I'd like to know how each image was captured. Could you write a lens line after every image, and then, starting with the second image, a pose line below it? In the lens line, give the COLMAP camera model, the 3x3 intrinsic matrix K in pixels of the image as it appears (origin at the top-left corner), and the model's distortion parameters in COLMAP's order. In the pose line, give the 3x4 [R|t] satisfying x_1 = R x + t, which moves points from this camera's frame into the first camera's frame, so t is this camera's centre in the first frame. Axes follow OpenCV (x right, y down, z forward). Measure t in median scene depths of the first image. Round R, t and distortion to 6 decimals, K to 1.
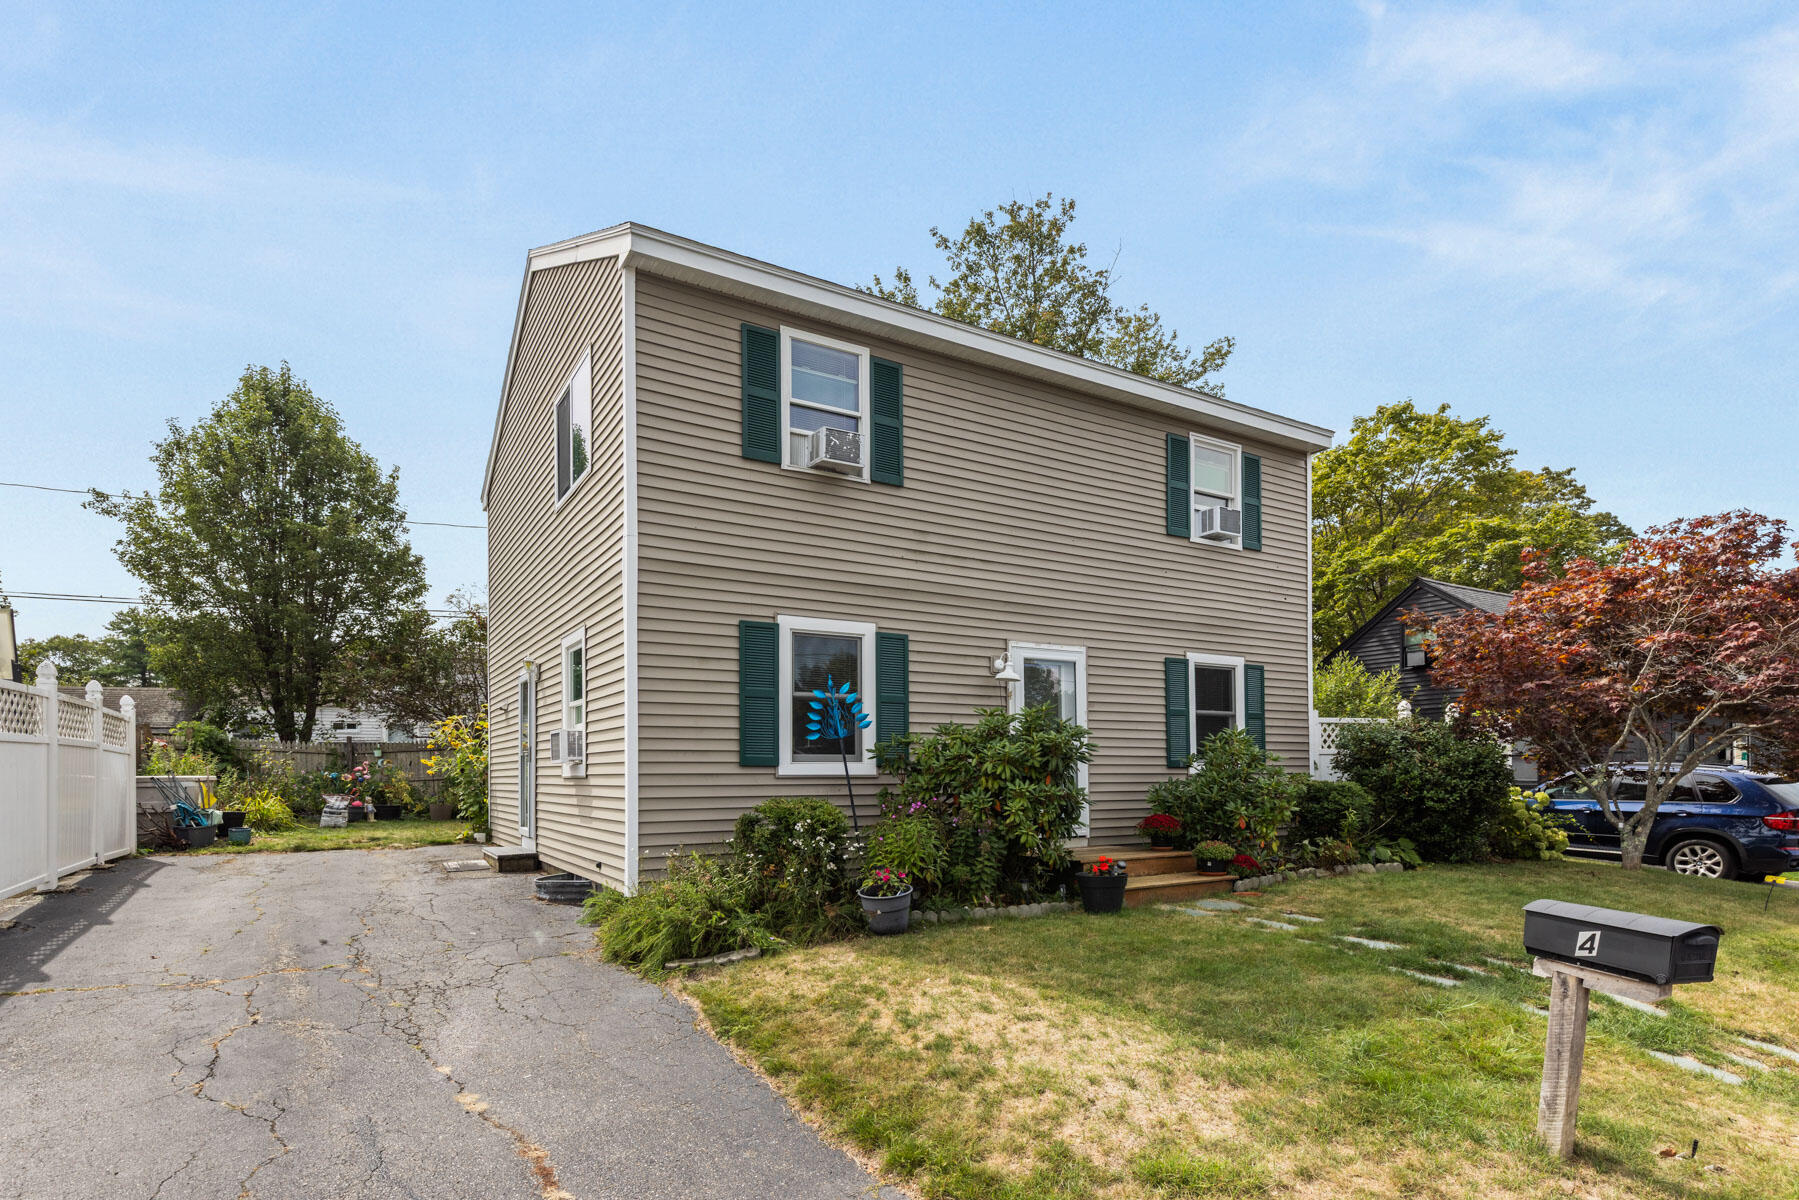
lens RADIAL K [[815.8, 0, 908.5], [0, 815.8, 592.6], [0, 0, 1]] dist [0.007210, -0.000166]
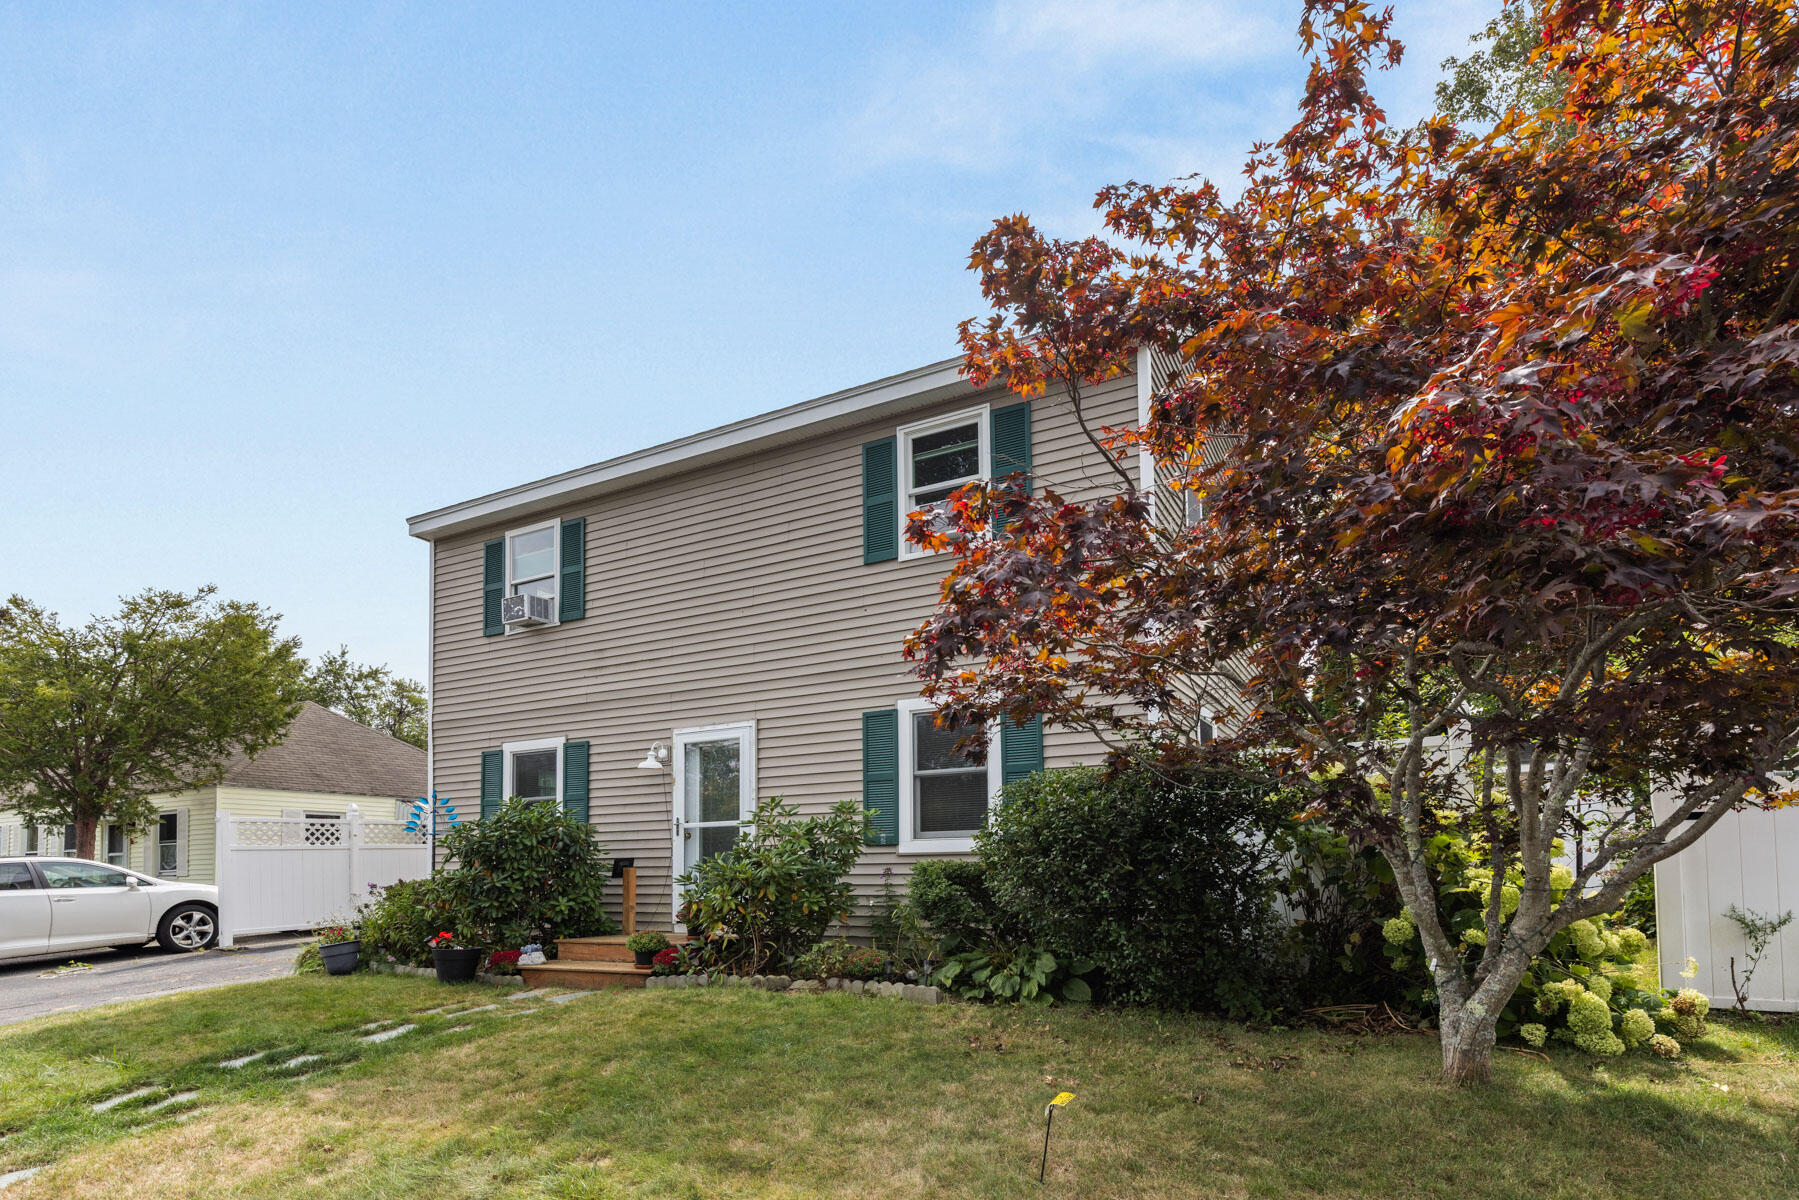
lens RADIAL K [[815.8, 0, 908.5], [0, 815.8, 592.6], [0, 0, 1]] dist [0.007210, -0.000166]
pose [[0.586853, -0.255591, -0.768295, 1.222733], [0.194406, 0.965593, -0.172732, 0.137996], [0.786009, -0.047993, 0.616349, 0.642559]]
